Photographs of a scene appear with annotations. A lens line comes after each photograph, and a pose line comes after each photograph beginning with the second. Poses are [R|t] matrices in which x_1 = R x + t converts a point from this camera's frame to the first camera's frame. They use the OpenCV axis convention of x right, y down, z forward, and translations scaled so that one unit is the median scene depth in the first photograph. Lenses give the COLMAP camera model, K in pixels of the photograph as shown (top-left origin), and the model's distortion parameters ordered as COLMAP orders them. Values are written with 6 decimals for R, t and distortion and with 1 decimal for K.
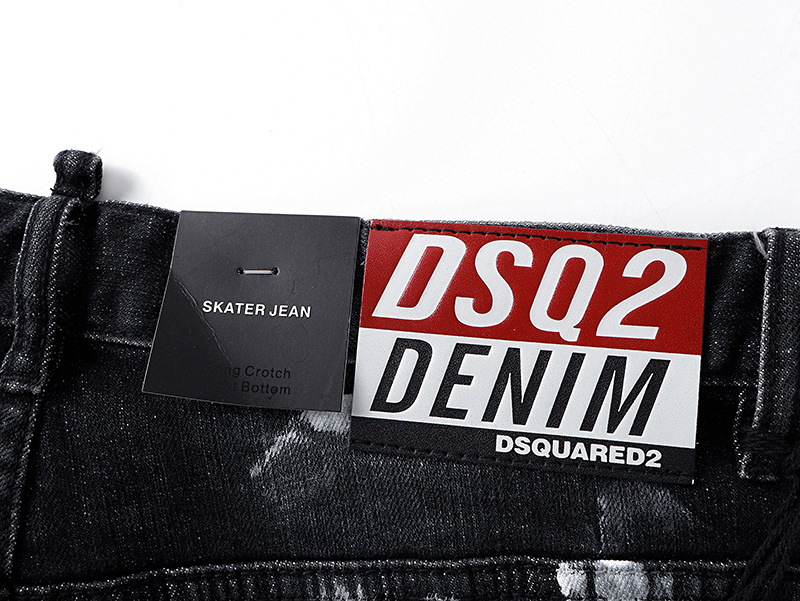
lens RADIAL K [[819.4, 0, 399.1], [0, 819.4, 330.6], [0, 0, 1]] dist [0.018415, 0.011704]
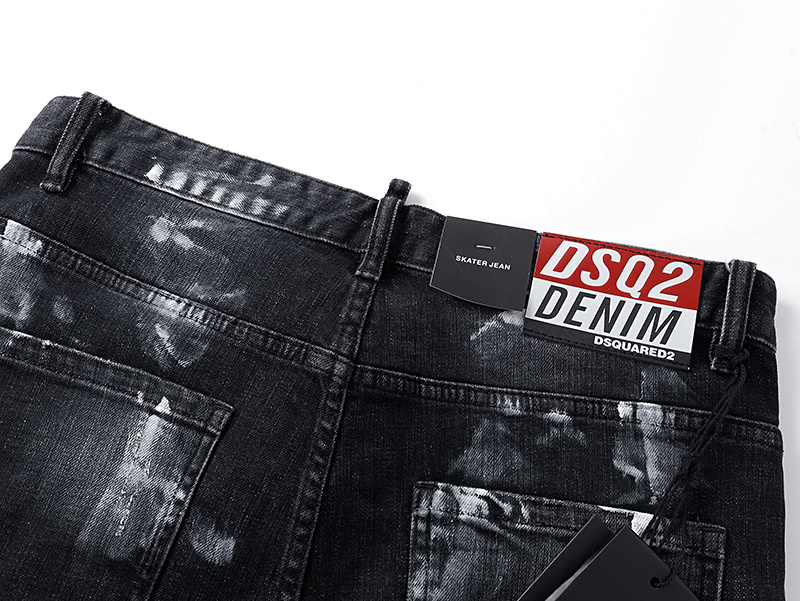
lens RADIAL K [[819.4, 0, 399.1], [0, 819.4, 330.6], [0, 0, 1]] dist [0.018415, 0.011704]
pose [[0.986013, 0.166072, 0.014107, -0.392627], [-0.157762, 0.957262, -0.242407, 0.684117], [-0.053761, 0.236791, 0.970072, -0.956334]]
